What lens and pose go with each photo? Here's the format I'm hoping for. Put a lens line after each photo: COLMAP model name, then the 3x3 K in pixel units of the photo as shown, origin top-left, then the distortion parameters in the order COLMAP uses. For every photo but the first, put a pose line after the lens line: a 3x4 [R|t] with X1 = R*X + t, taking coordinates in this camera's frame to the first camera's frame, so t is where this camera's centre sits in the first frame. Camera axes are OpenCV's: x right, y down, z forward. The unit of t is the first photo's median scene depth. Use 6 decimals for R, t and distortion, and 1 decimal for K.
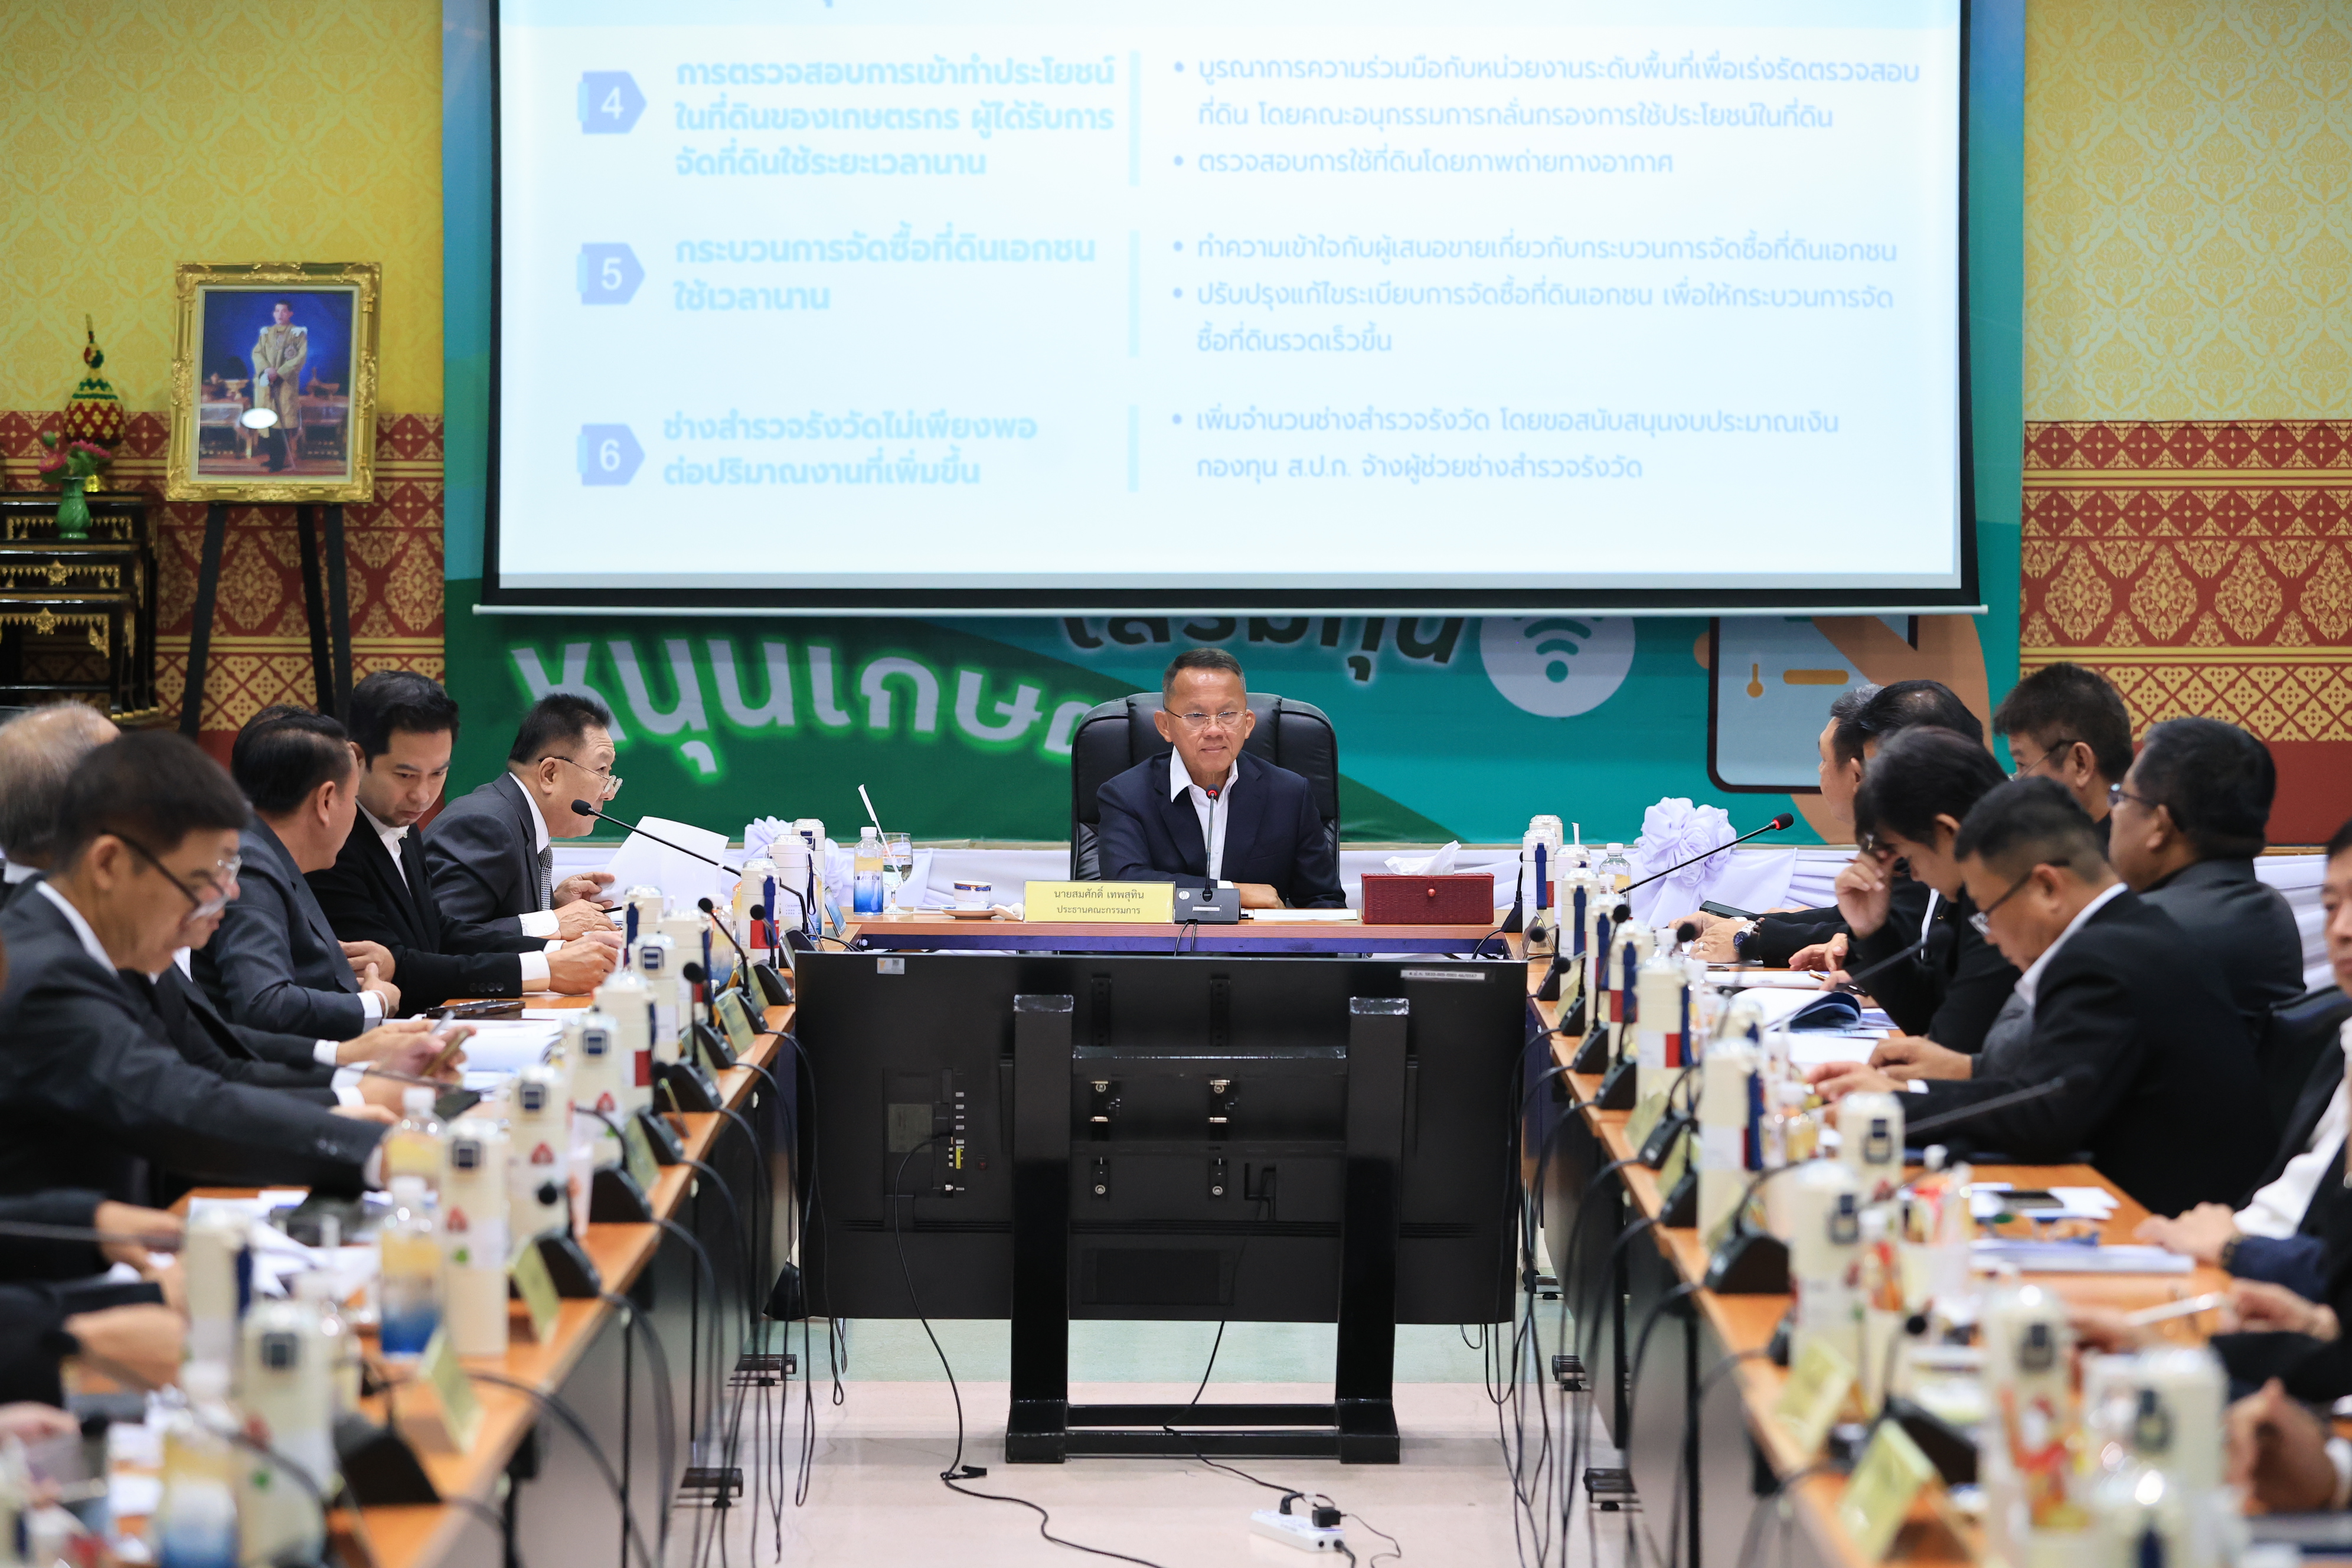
lens RADIAL K [[7269.5, 0, 1175.5], [0, 7269.5, 786.8], [0, 0, 1]] dist [0.064809, 0.000000]
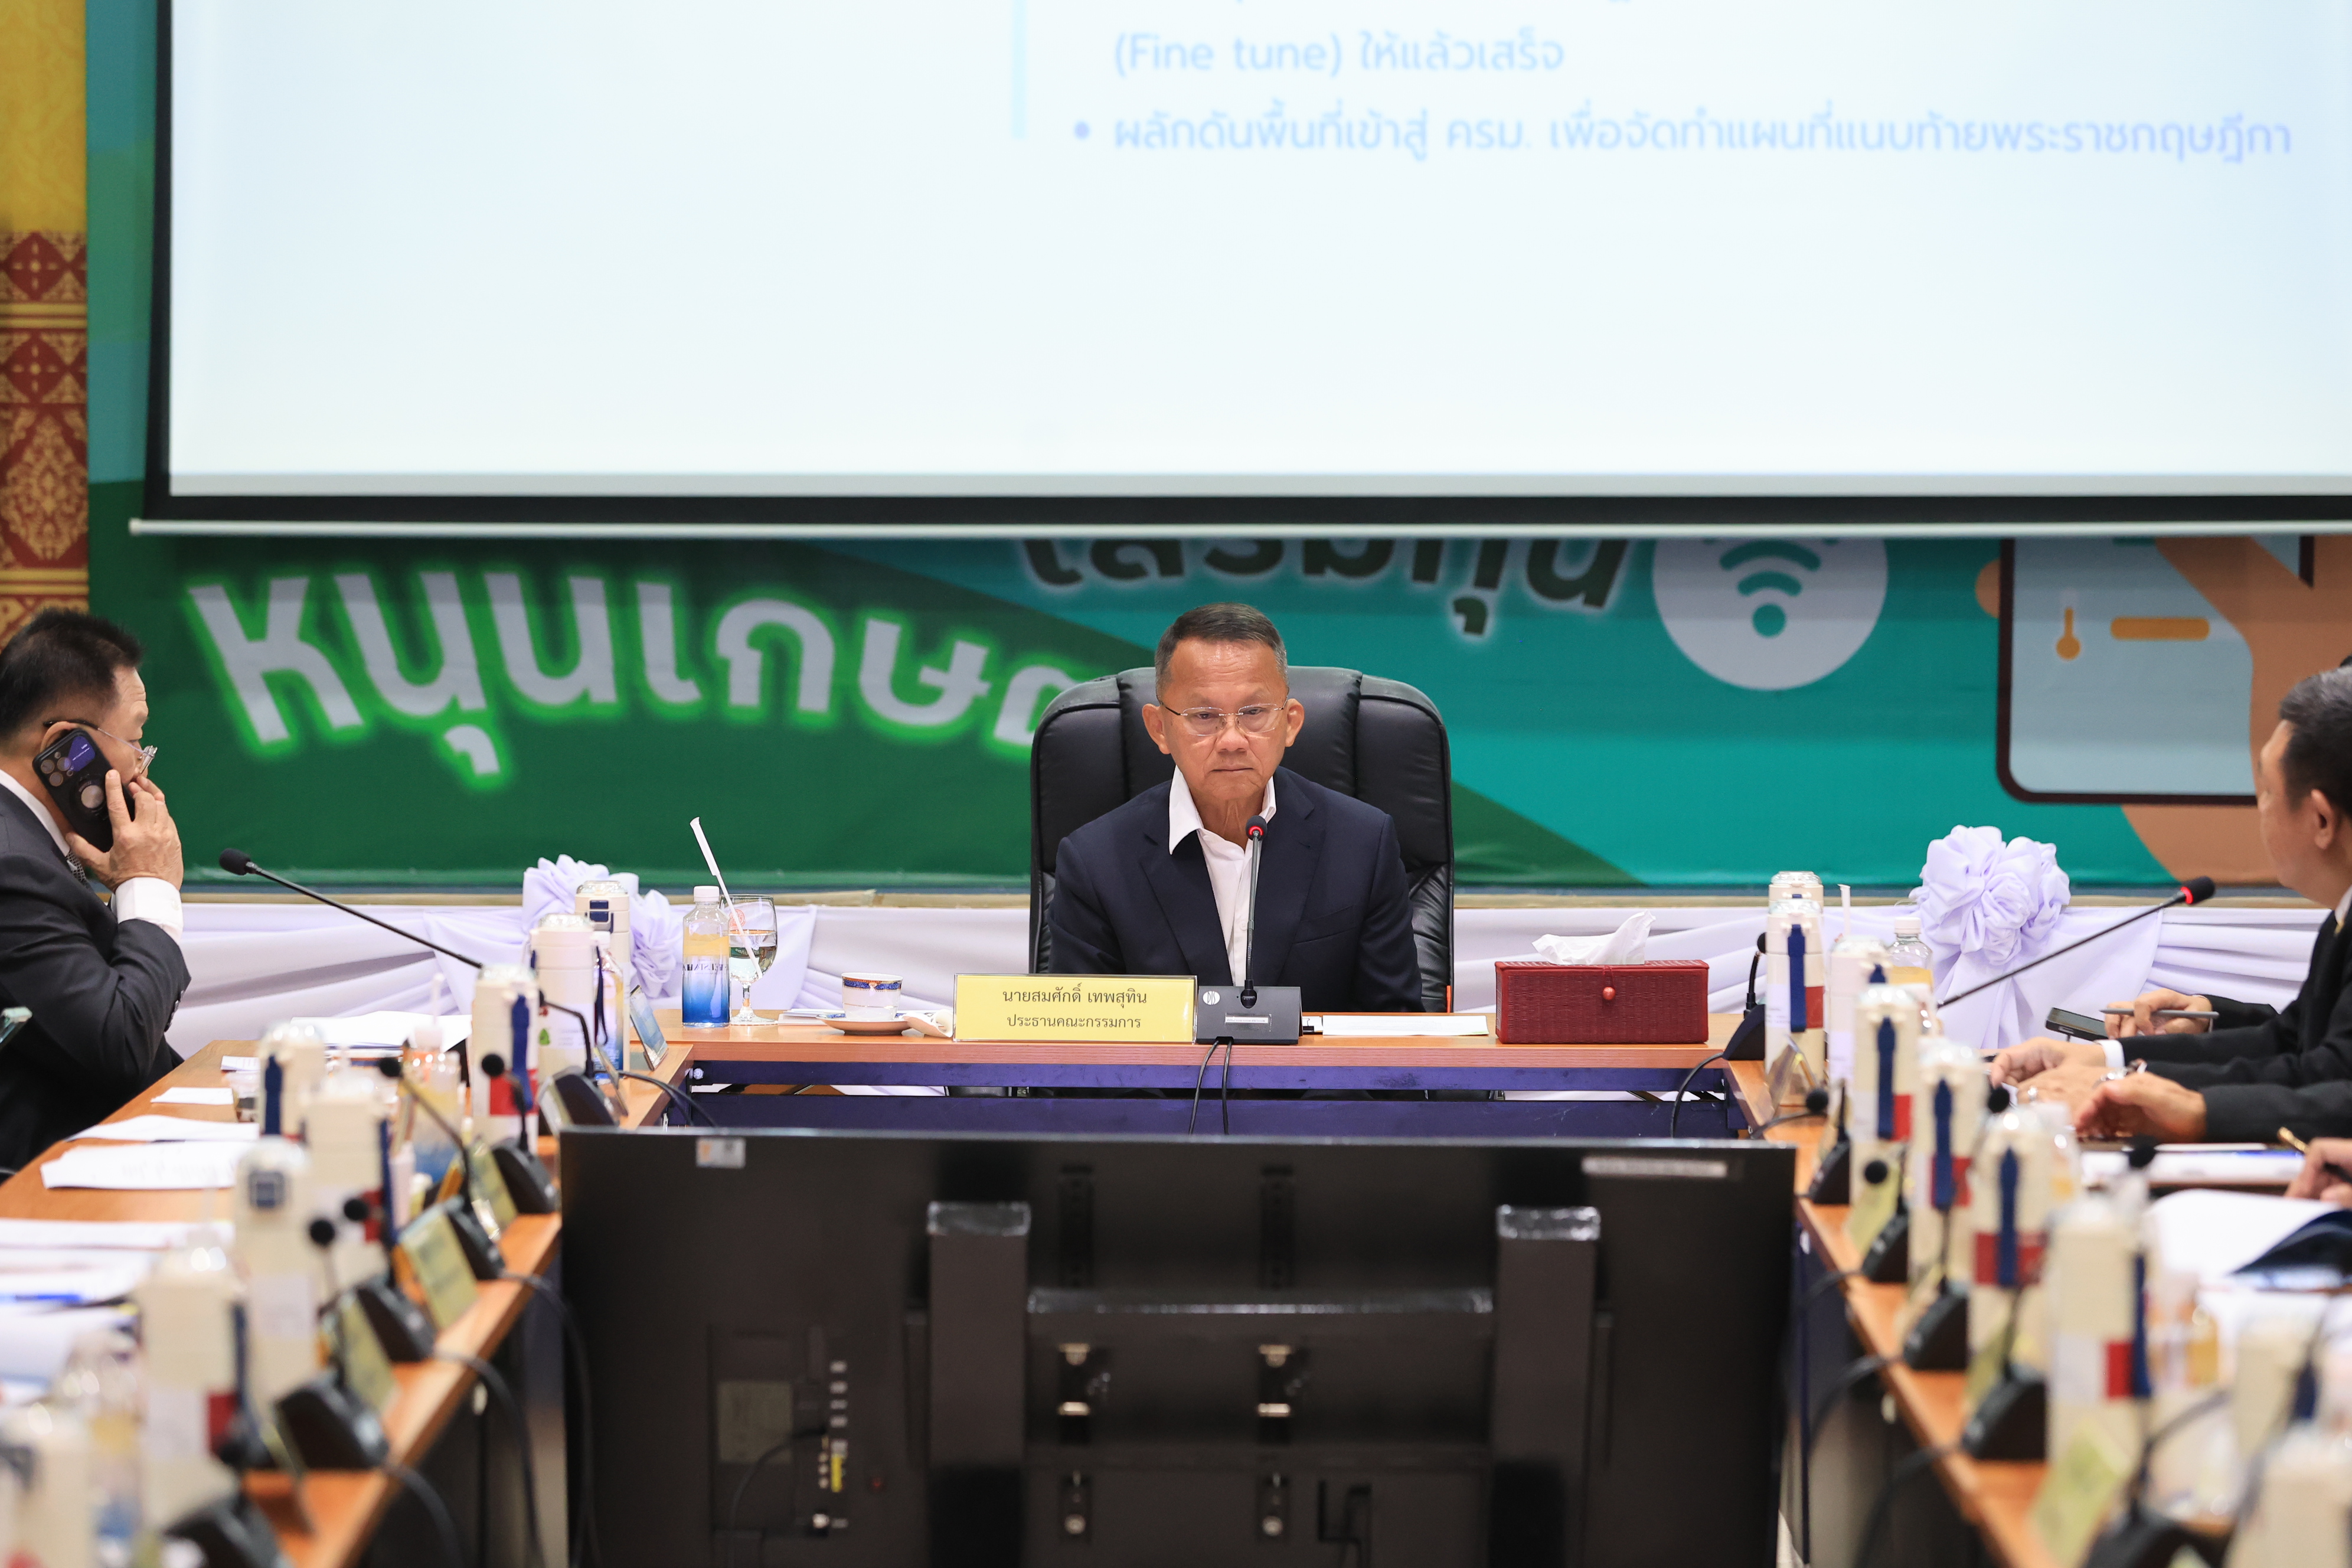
lens RADIAL K [[9326.3, 0, 1178.3], [0, 9326.3, 787.6], [0, 0, 1]] dist [0.035038, 0.000000]
pose [[1.000000, -0.000277, -0.000263, -0.001070], [0.000279, 0.999978, 0.006597, -0.006286], [0.000262, -0.006598, 0.999978, 0.151659]]
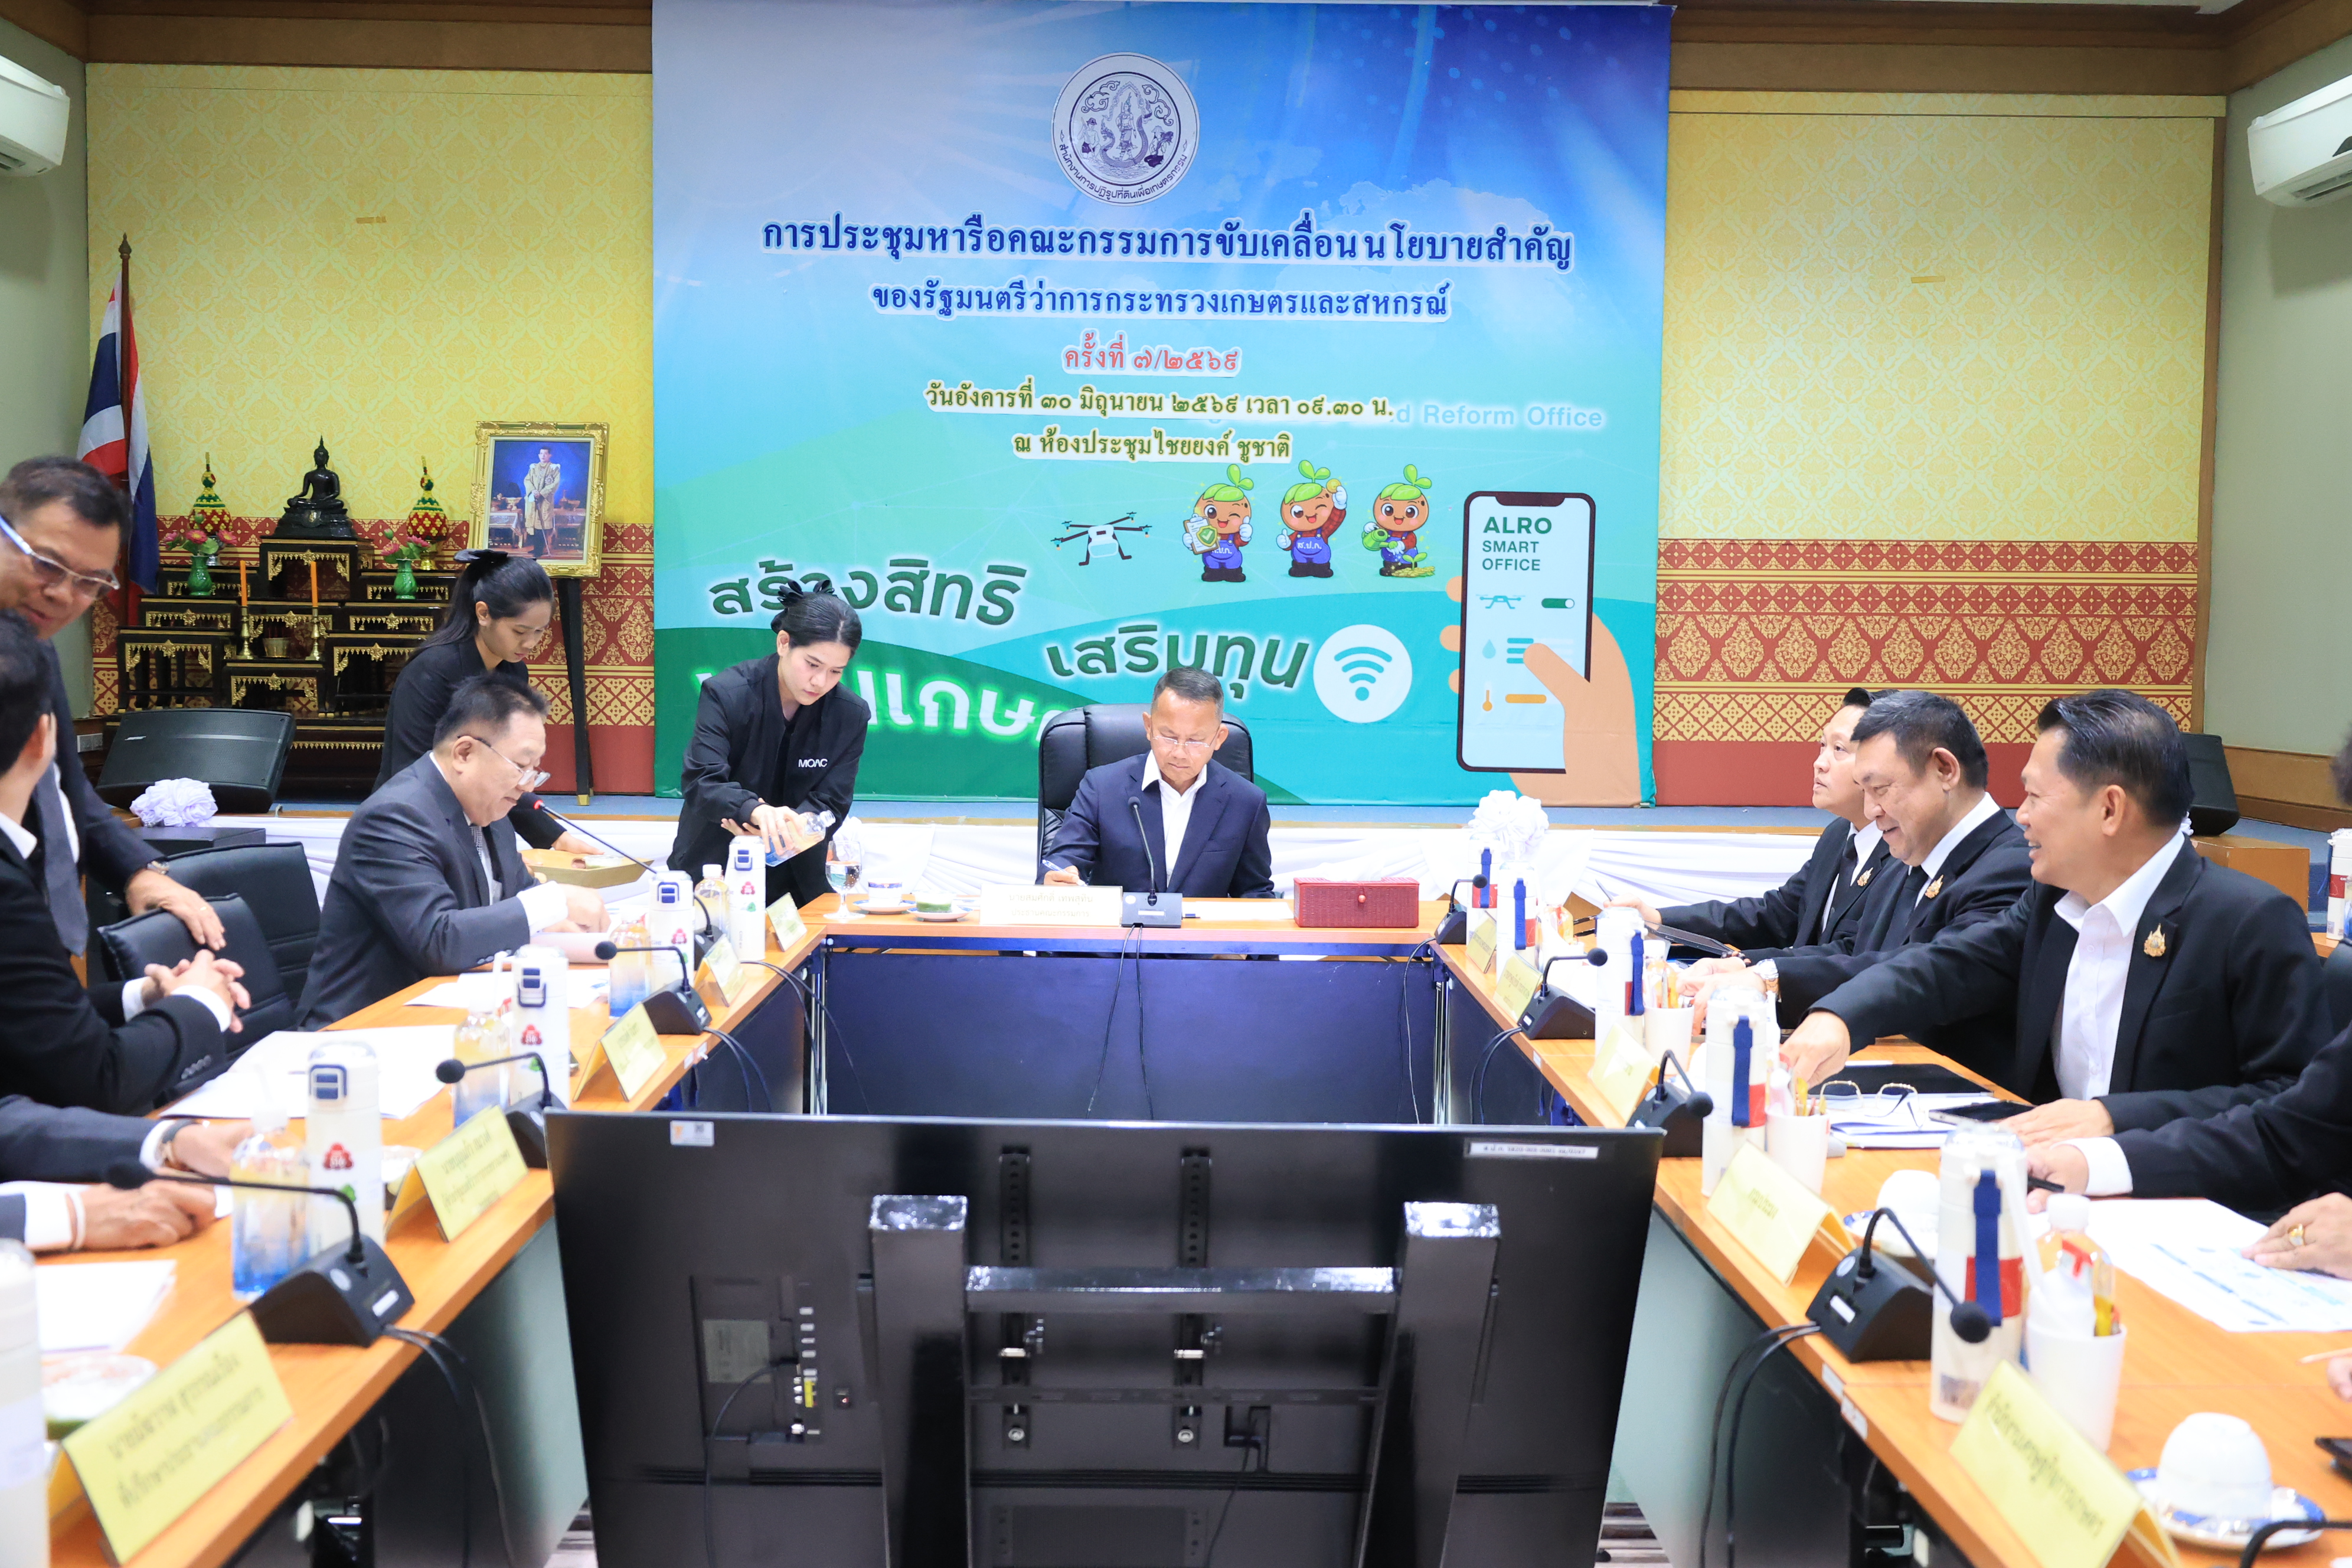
lens RADIAL K [[2330.1, 0, 1186.4], [0, 2330.1, 794.4], [0, 0, 1]] dist [0.006641, 0.000000]
pose [[0.999506, 0.007539, 0.030519, -0.000876], [-0.008362, 0.999602, 0.026937, -0.007383], [-0.030304, -0.027179, 0.999171, 0.496497]]
